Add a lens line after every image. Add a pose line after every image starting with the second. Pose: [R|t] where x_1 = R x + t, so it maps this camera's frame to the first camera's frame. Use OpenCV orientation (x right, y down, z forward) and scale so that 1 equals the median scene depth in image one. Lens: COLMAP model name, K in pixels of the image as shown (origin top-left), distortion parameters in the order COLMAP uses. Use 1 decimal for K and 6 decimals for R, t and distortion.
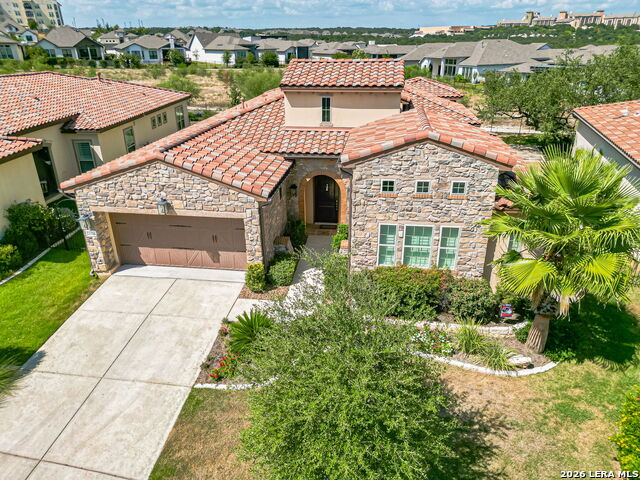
lens RADIAL K [[441.6, 0, 320.0], [0, 441.6, 240.0], [0, 0, 1]] dist [0.063917, -0.057205]
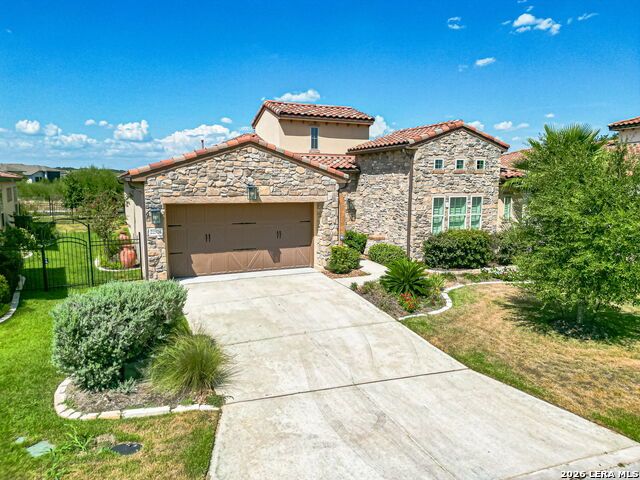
lens RADIAL K [[444.9, 0, 318.3], [0, 444.9, 239.5], [0, 0, 1]] dist [0.070722, -0.067718]
pose [[0.845870, -0.059053, 0.530110, -0.756488], [0.211050, 0.949799, -0.230956, 0.278850], [-0.489859, 0.307238, 0.815869, 0.176021]]
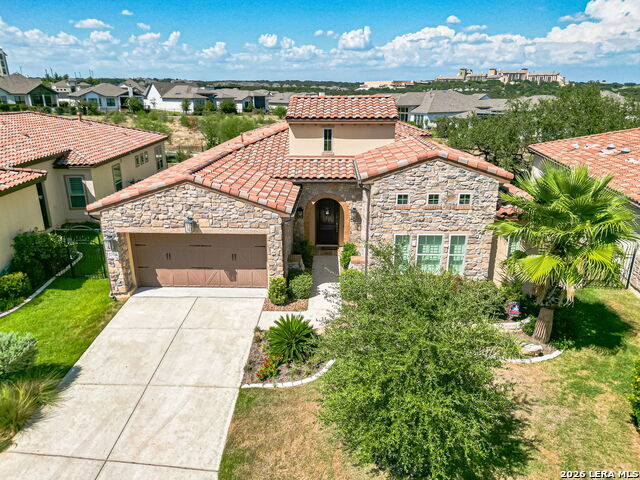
lens RADIAL K [[444.9, 0, 318.3], [0, 444.9, 239.5], [0, 0, 1]] dist [0.070722, -0.067718]
pose [[0.994506, -0.026467, 0.101275, -0.159722], [0.036872, 0.994071, -0.102290, 0.078697], [-0.097968, 0.105462, 0.989586, -0.075339]]
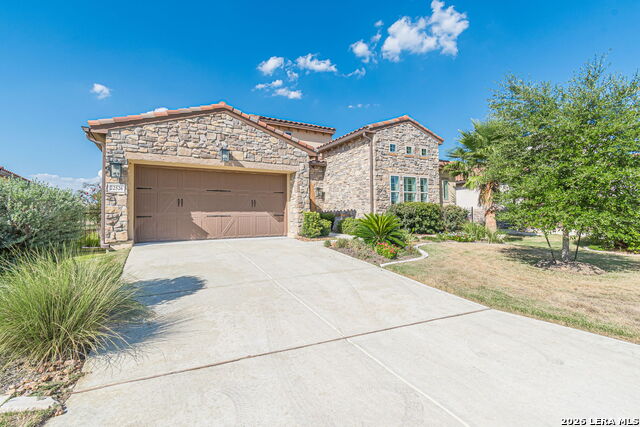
lens RADIAL K [[289.0, 0, 323.2], [0, 289.0, 205.6], [0, 0, 1]] dist [-0.001114, 0.000158]
pose [[0.790636, 0.017934, 0.612024, -0.576732], [0.260106, 0.895056, -0.362242, 0.317870], [-0.554292, 0.445593, 0.702999, 0.484221]]
